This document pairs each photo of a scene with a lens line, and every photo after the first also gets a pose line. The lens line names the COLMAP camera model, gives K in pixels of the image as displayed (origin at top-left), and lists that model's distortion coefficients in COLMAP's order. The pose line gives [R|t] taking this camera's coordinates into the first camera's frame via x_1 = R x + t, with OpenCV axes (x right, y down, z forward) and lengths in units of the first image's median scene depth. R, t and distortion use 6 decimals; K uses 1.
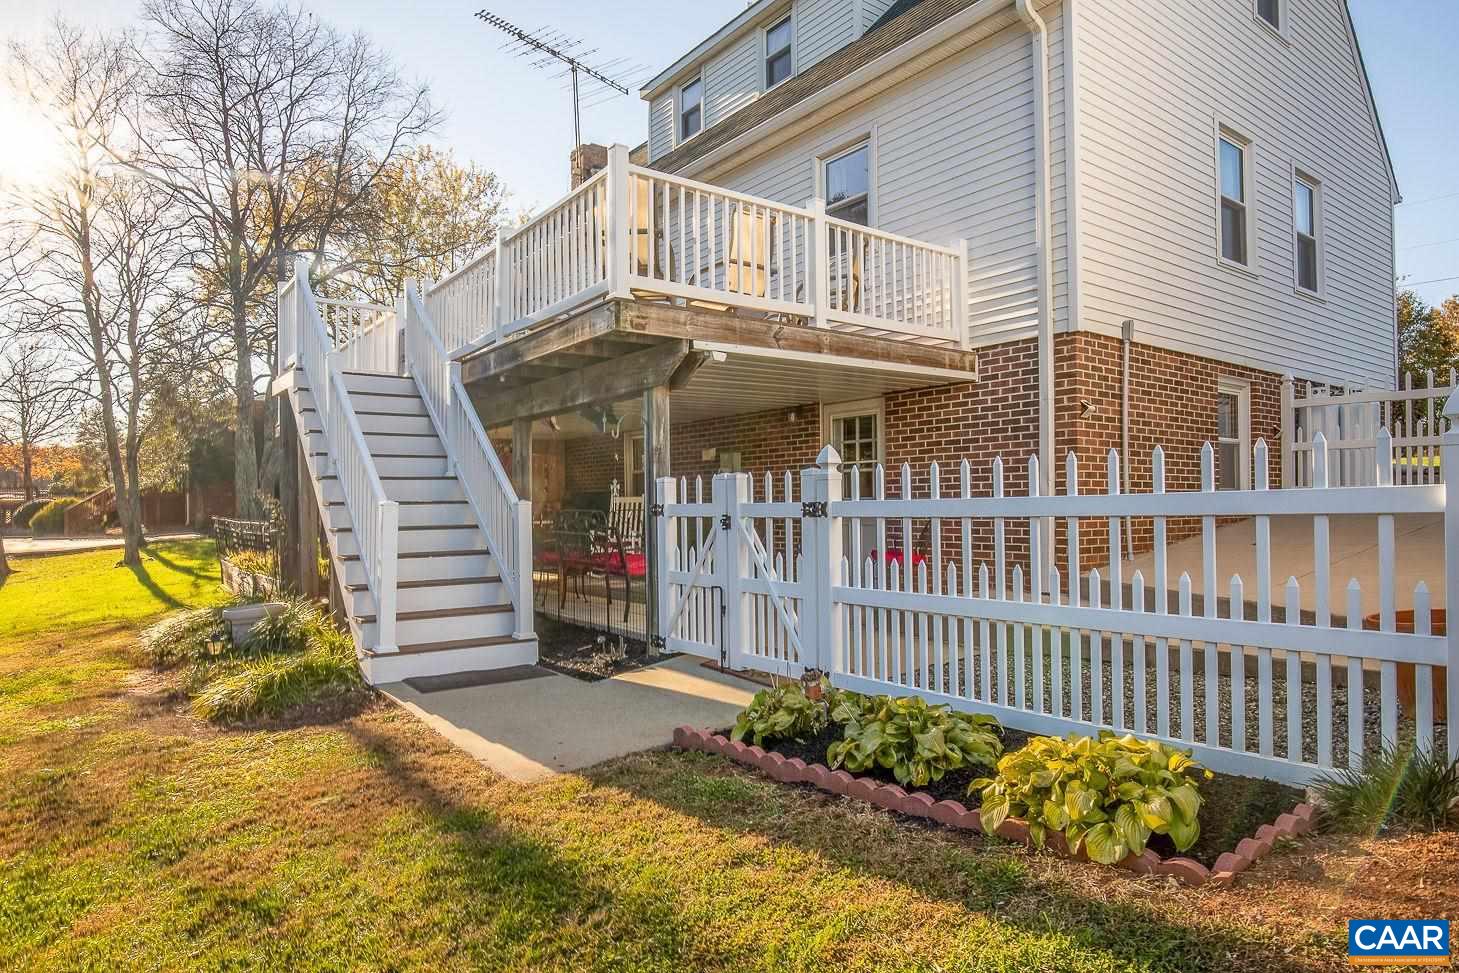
lens RADIAL K [[869.3, 0, 729.5], [0, 869.3, 486.5], [0, 0, 1]] dist [-0.024109, -0.000199]
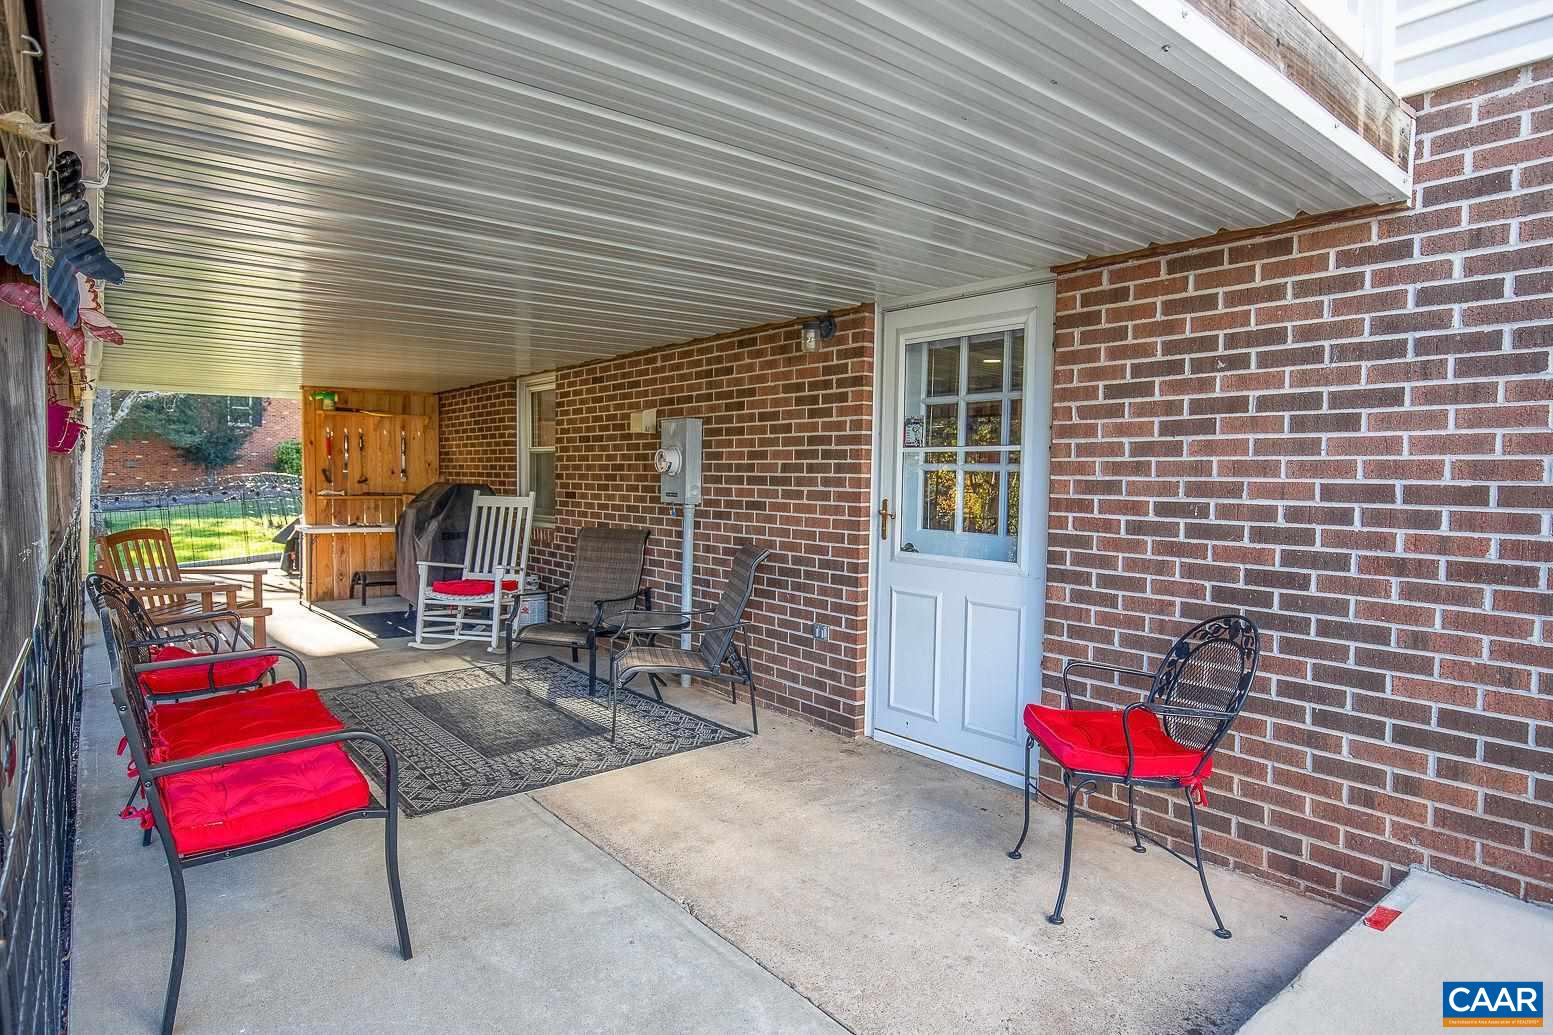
lens RADIAL K [[876.8, 0, 778.5], [0, 876.8, 515.4], [0, 0, 1]] dist [-0.023419, 0.001851]
pose [[0.998758, 0.026763, 0.042017, 0.045639], [-0.029324, 0.997672, 0.061565, -0.020929], [-0.040272, -0.062721, 0.997218, 0.632352]]
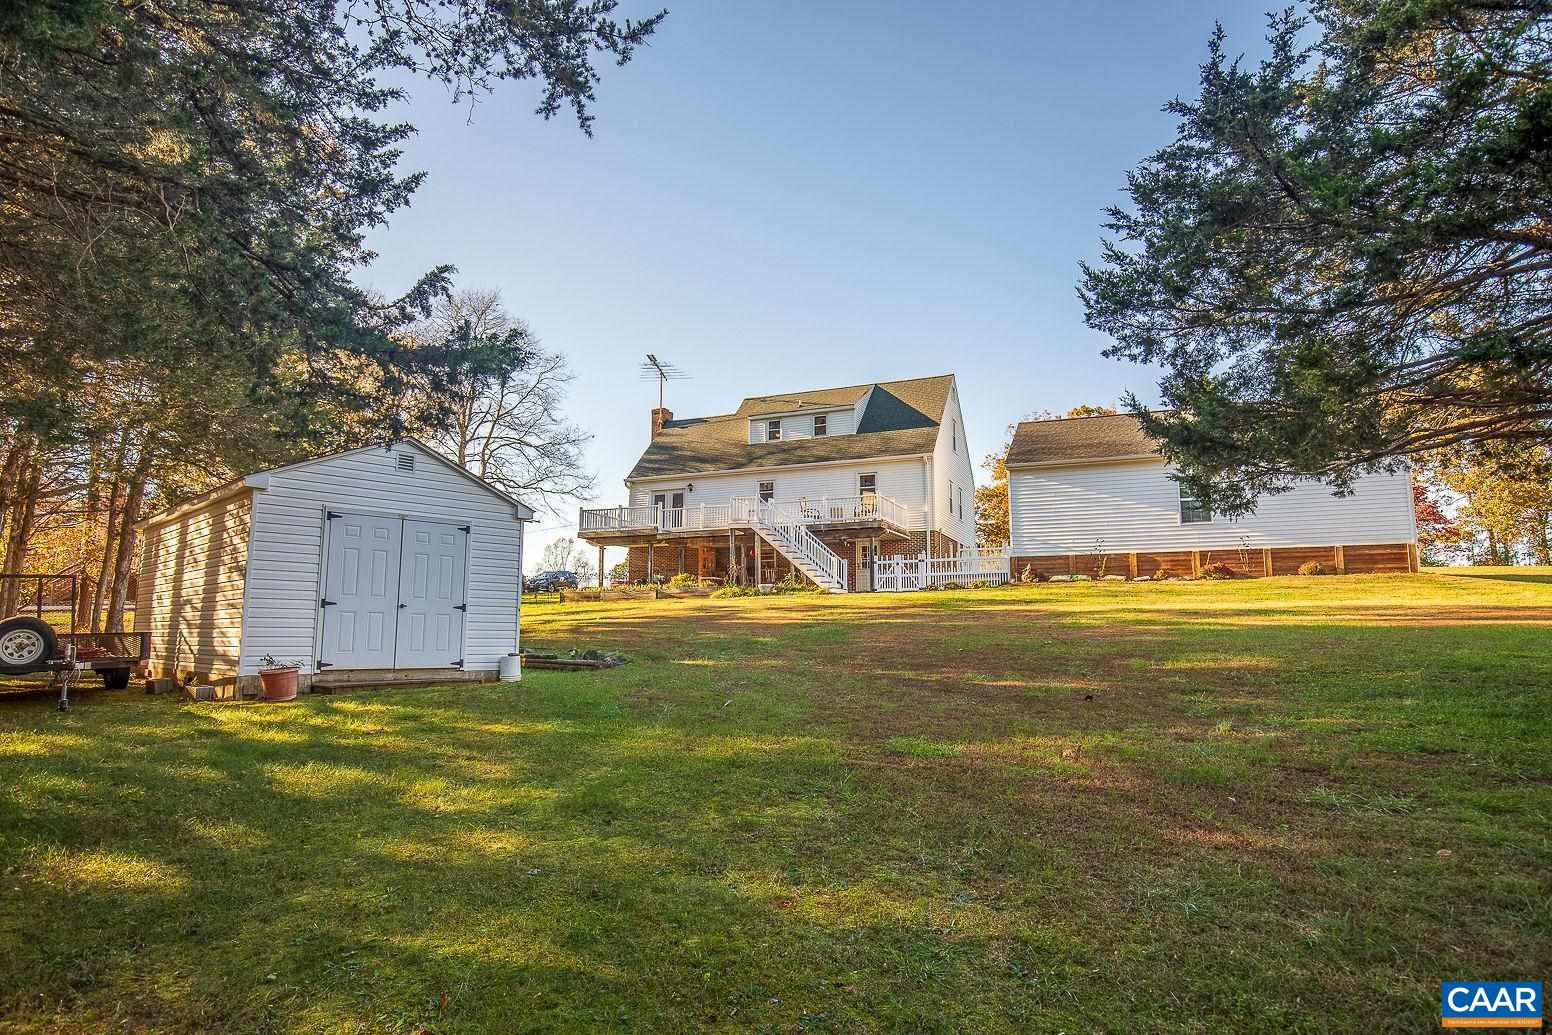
lens RADIAL K [[876.2, 0, 778.0], [0, 876.2, 515.4], [0, 0, 1]] dist [-0.023419, 0.001851]
pose [[0.869090, 0.082138, 0.487787, -2.159699], [-0.022609, 0.991682, -0.126707, 0.291421], [-0.494137, 0.099092, 0.863718, -2.179783]]
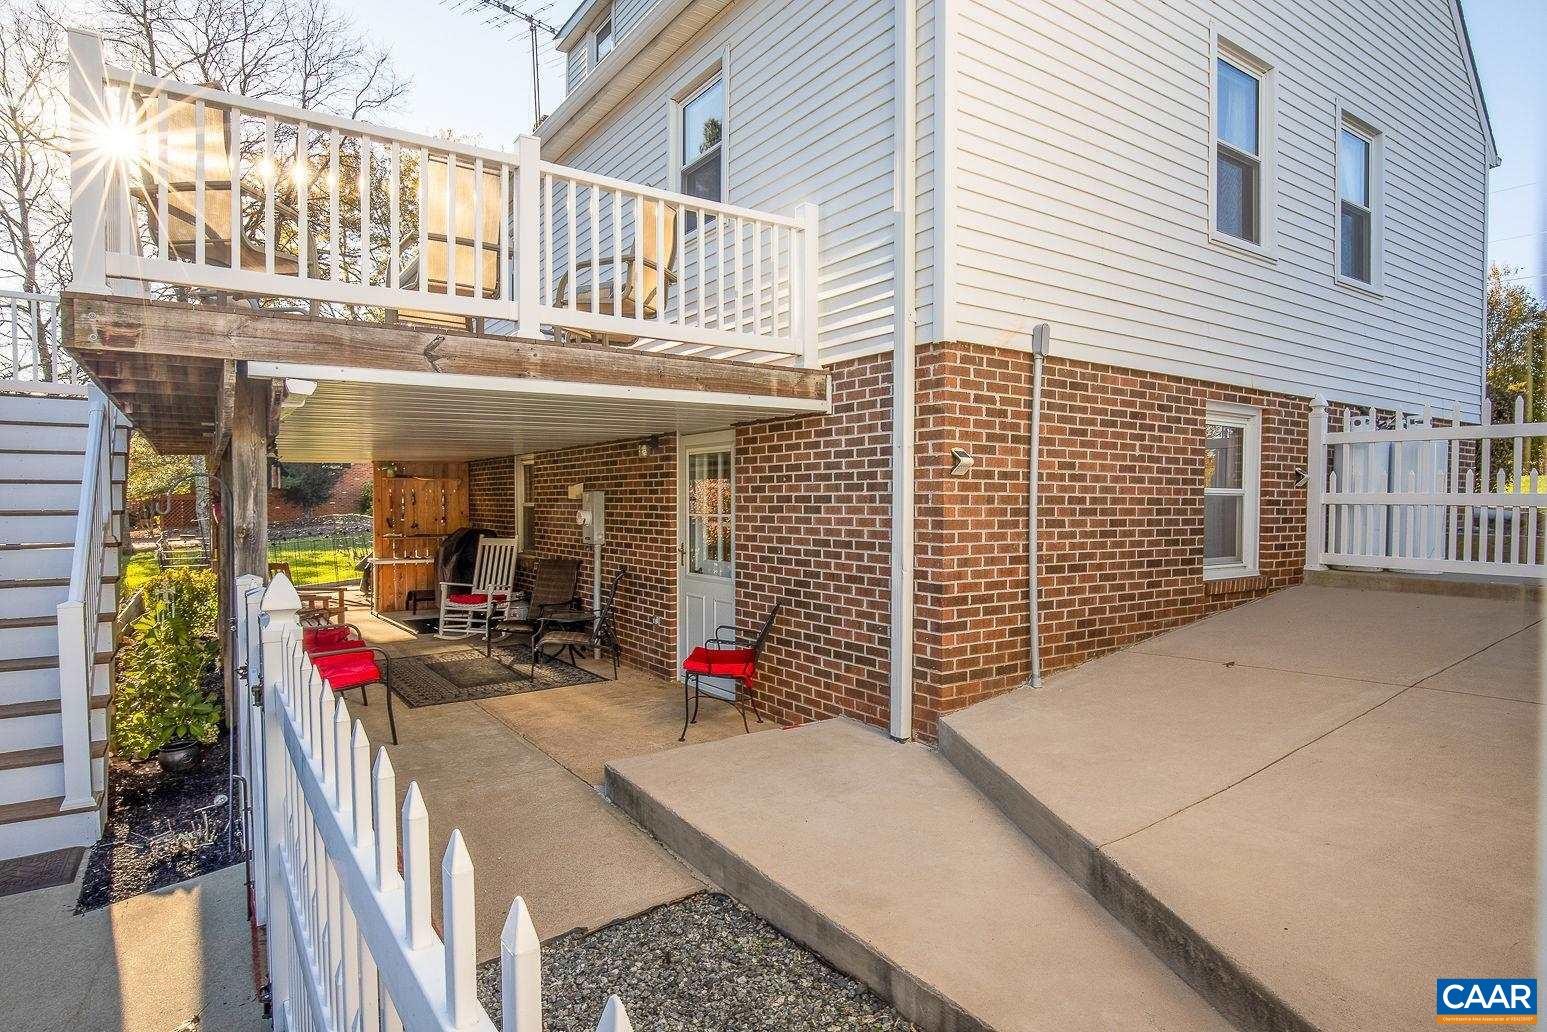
lens RADIAL K [[873.4, 0, 775.5], [0, 873.4, 513.9], [0, 0, 1]] dist [-0.023419, 0.001851]
pose [[0.999075, 0.011359, -0.041478, 0.248203], [-0.009899, 0.999330, 0.035235, -0.059694], [0.041851, -0.034792, 0.998518, 0.278910]]
